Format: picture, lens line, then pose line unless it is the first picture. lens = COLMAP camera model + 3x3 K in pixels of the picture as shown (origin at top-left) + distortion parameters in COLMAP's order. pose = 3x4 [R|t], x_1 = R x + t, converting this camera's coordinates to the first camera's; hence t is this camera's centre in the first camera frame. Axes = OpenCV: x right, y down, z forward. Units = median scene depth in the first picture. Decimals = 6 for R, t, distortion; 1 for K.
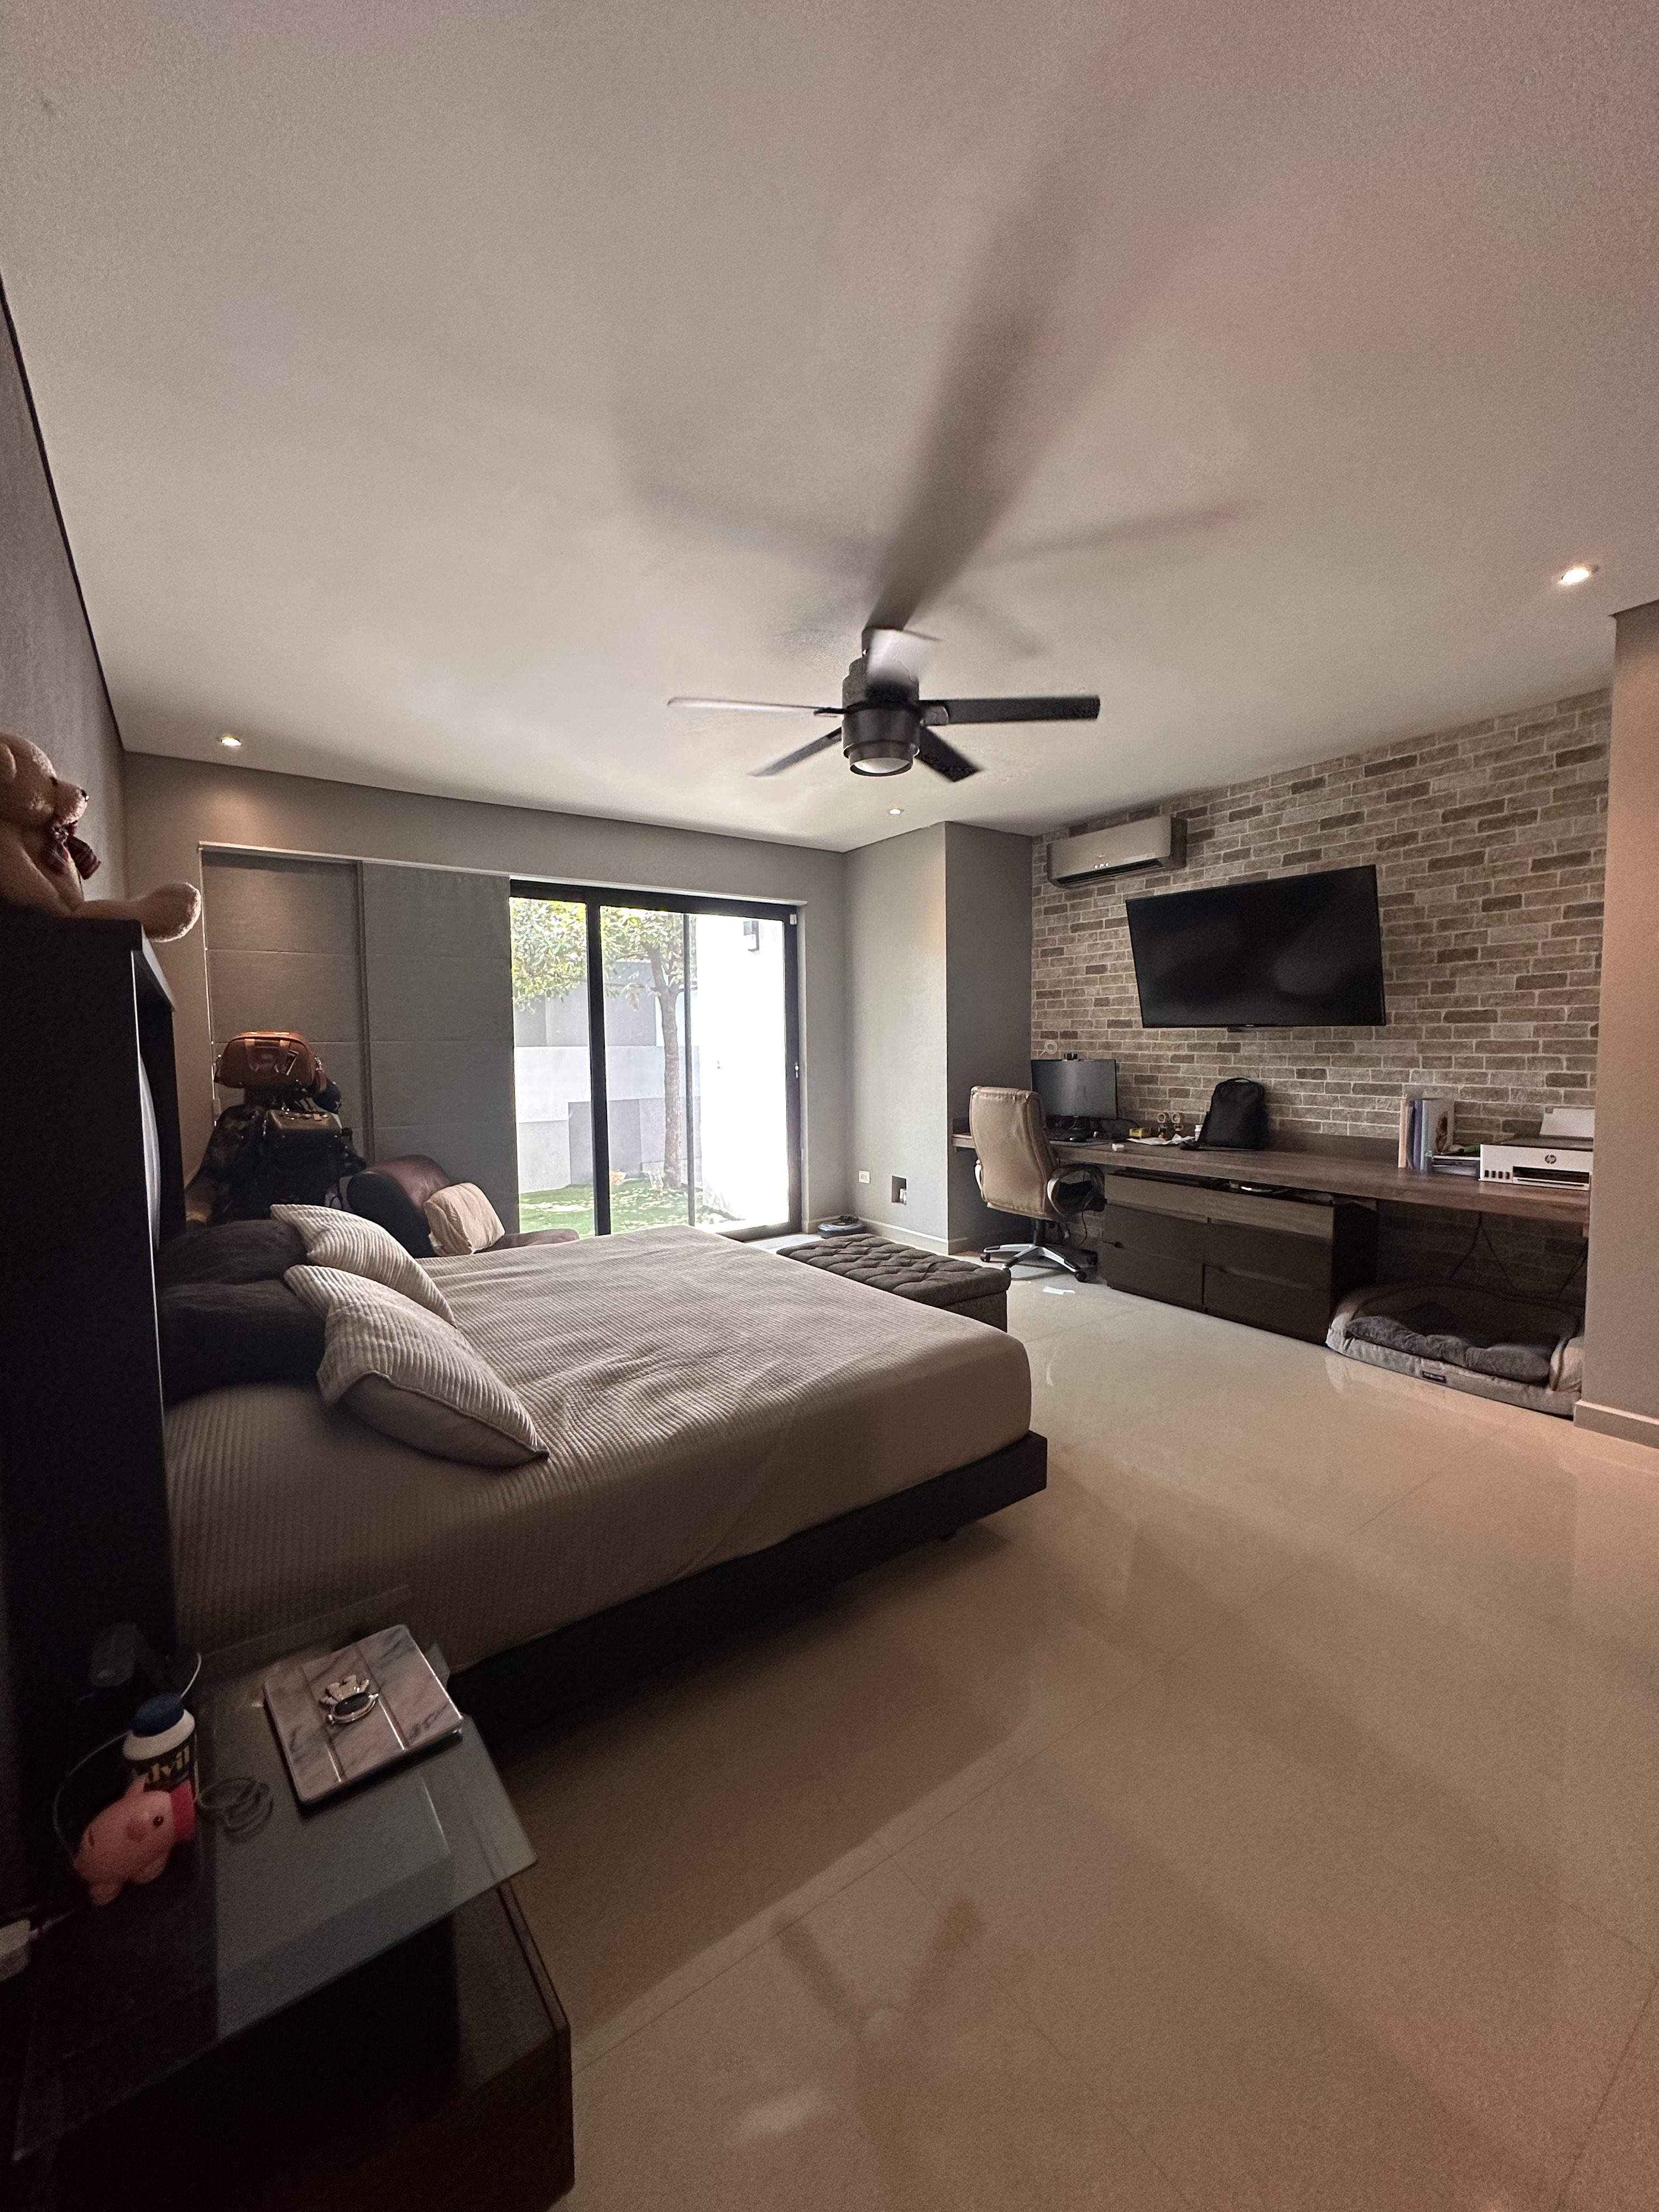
lens RADIAL K [[884.4, 0, 829.6], [0, 884.4, 1102.4], [0, 0, 1]] dist [-0.002346, -0.000474]
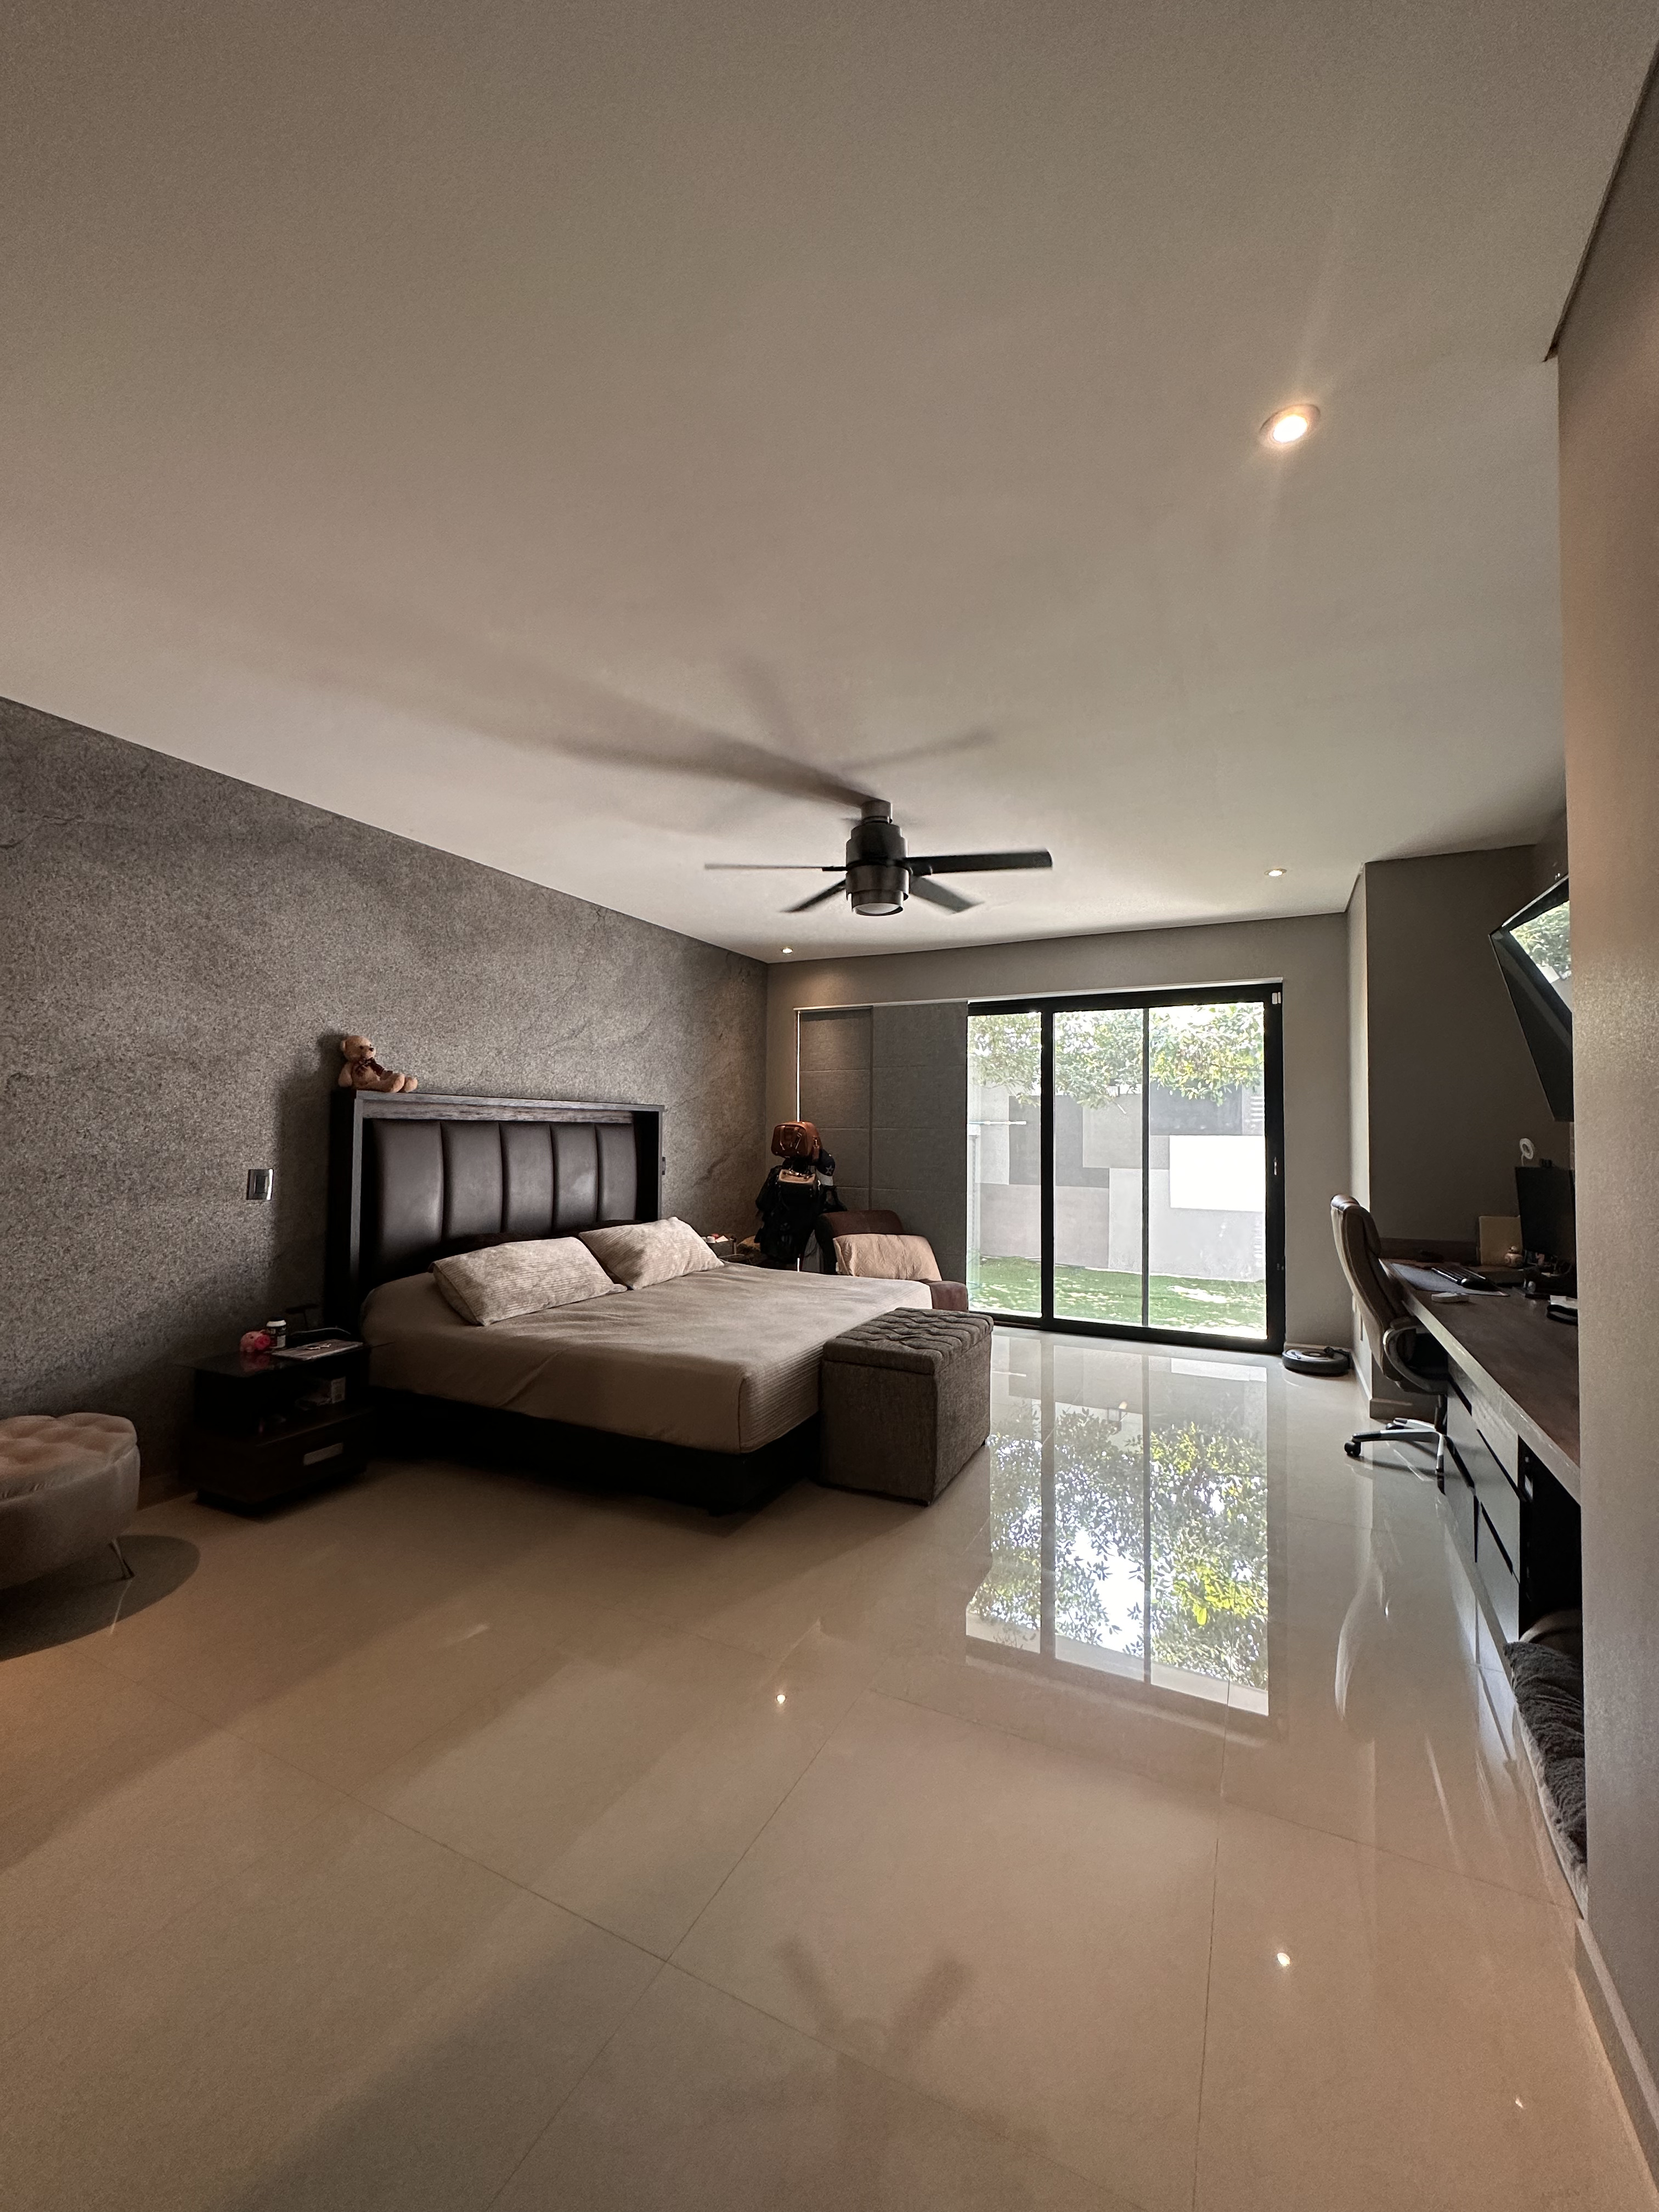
lens RADIAL K [[884.4, 0, 830.1], [0, 884.4, 1106.6], [0, 0, 1]] dist [-0.002346, -0.000474]
pose [[0.458527, -0.010755, -0.888615, 0.620406], [-0.078866, 0.995489, -0.052743, -0.019052], [0.885174, 0.094266, 0.455611, 0.238472]]
